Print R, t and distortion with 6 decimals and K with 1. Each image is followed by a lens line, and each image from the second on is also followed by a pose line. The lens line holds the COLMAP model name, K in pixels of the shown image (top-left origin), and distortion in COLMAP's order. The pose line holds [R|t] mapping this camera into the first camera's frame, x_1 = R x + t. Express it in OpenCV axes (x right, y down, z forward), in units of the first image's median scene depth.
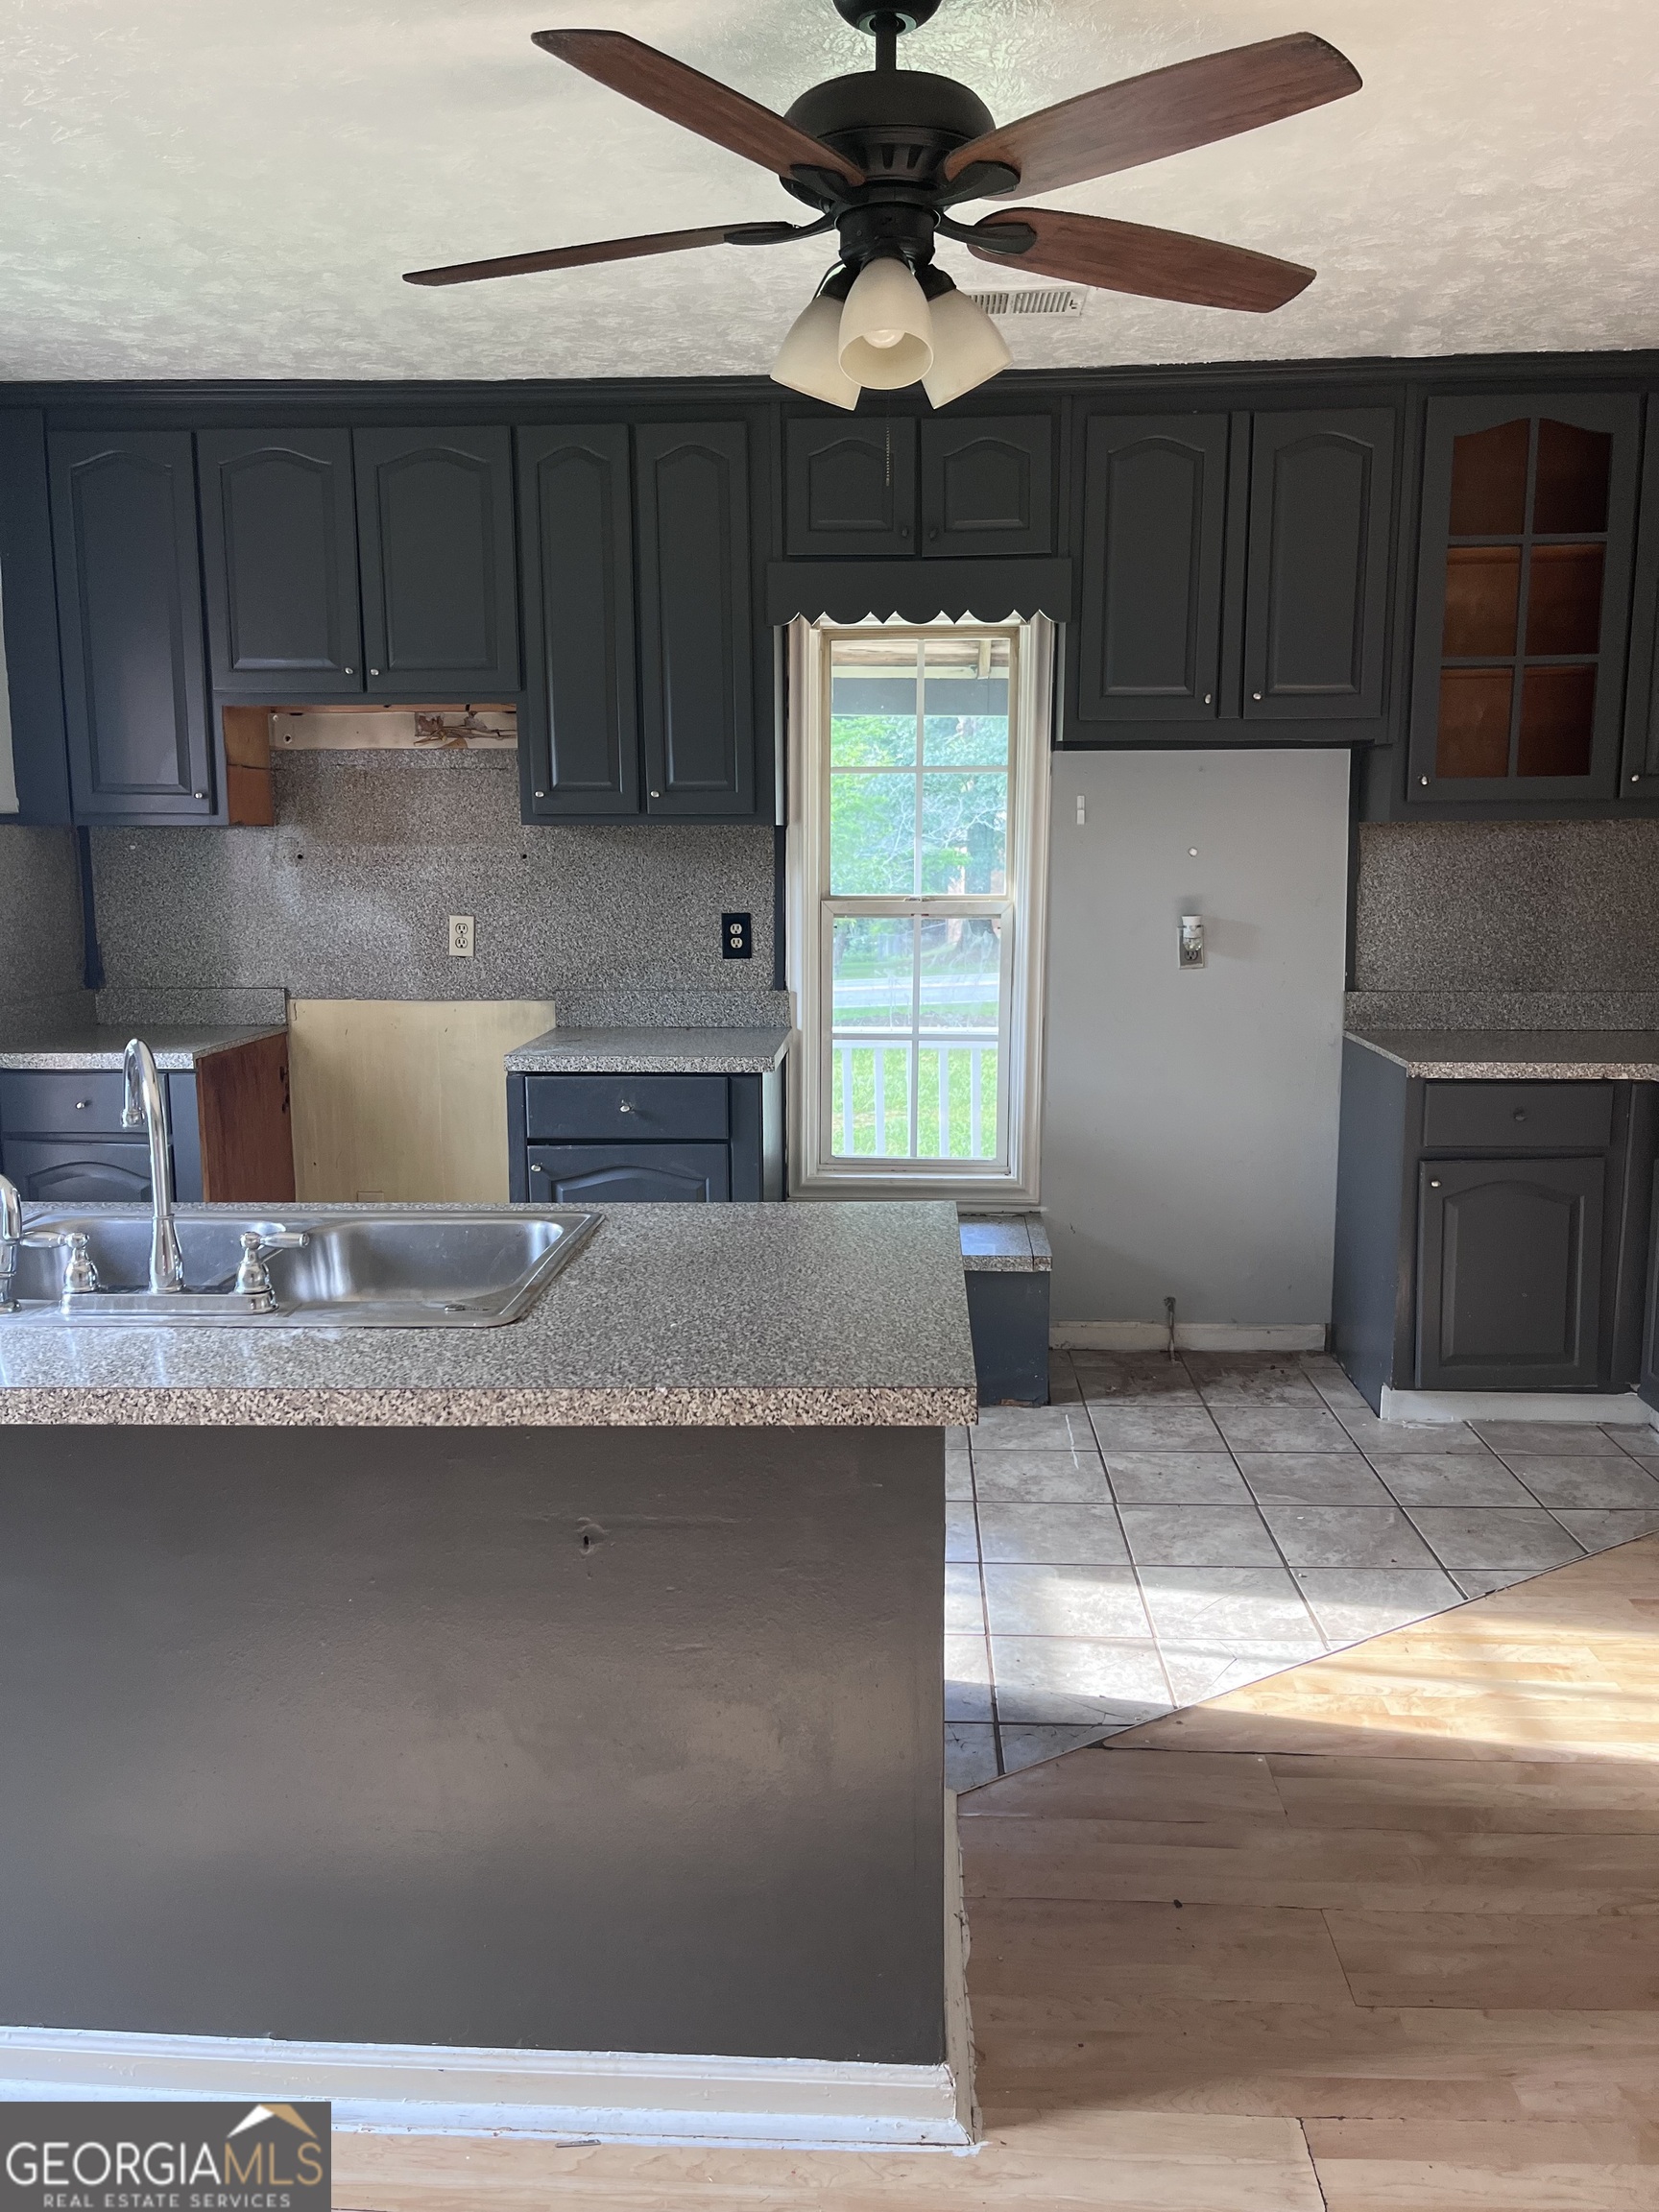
lens RADIAL K [[1674.1, 0, 825.6], [0, 1674.1, 1080.3], [0, 0, 1]] dist [0.053138, -0.060991]
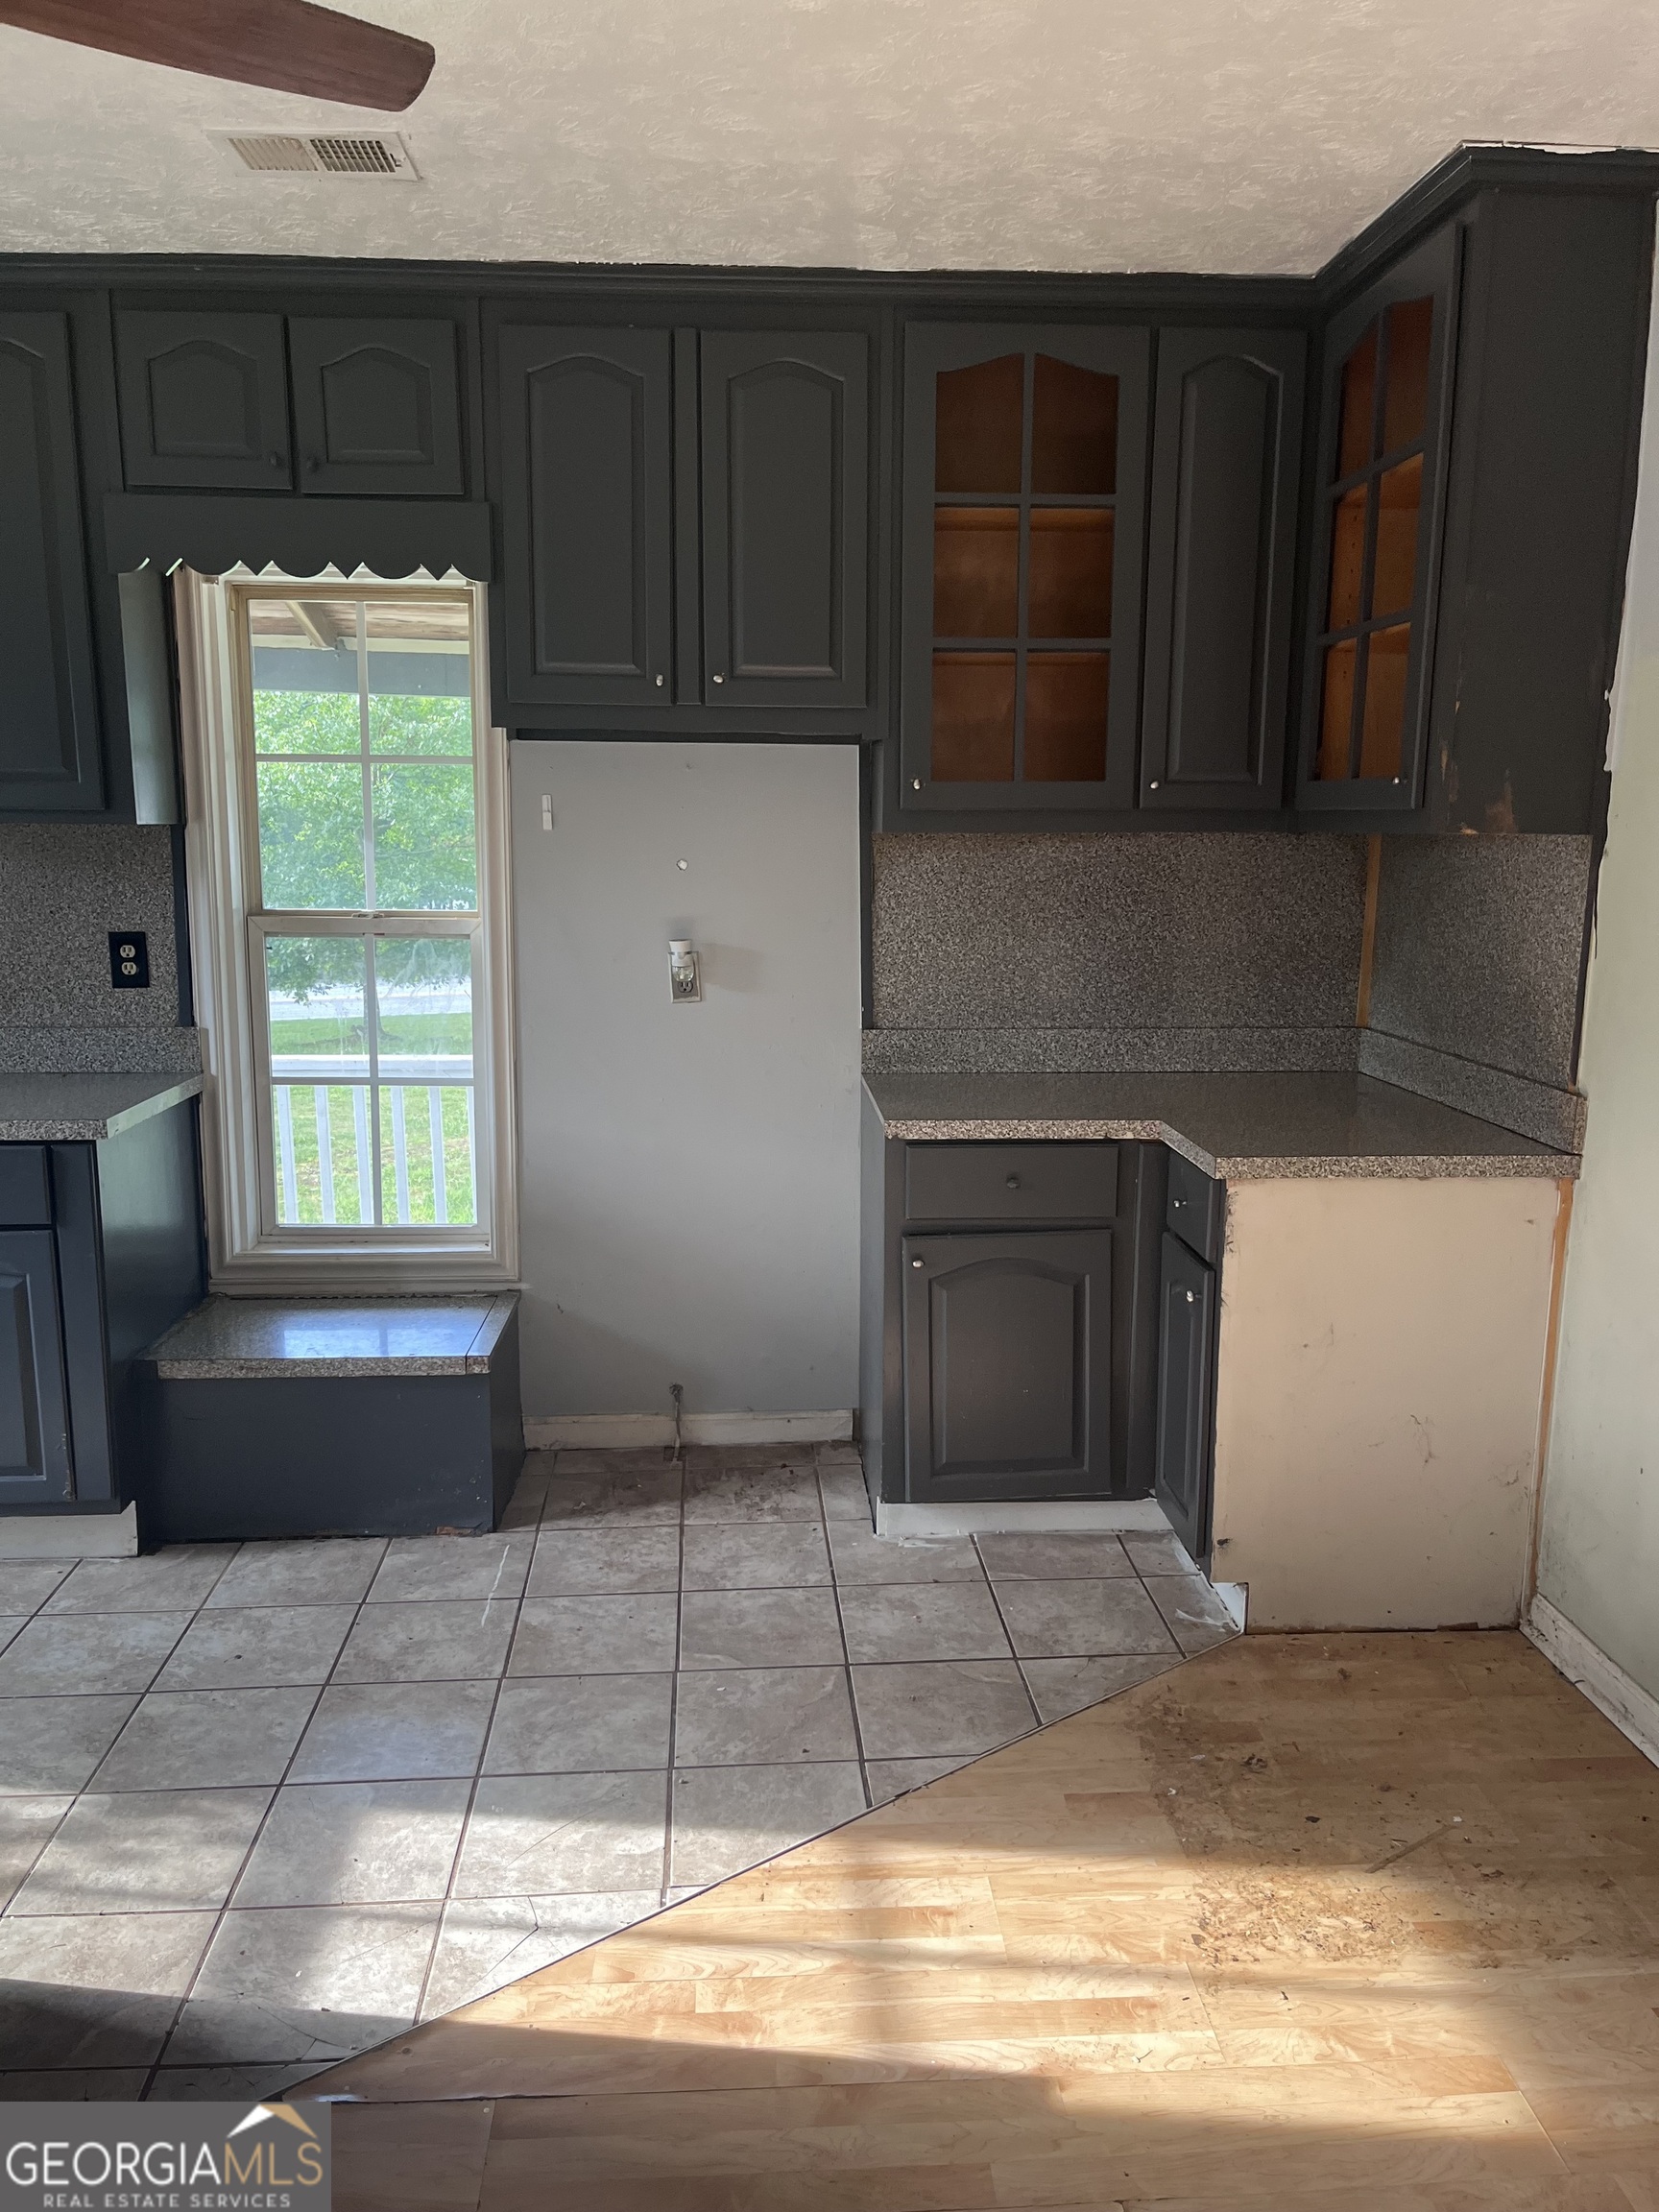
lens RADIAL K [[1680.7, 0, 829.5], [0, 1680.7, 1106.0], [0, 0, 1]] dist [0.081163, -0.122652]
pose [[0.992577, -0.008975, 0.121290, 0.209779], [0.006785, 0.999807, 0.018456, -0.032709], [-0.121432, -0.017497, 0.992446, 0.163620]]
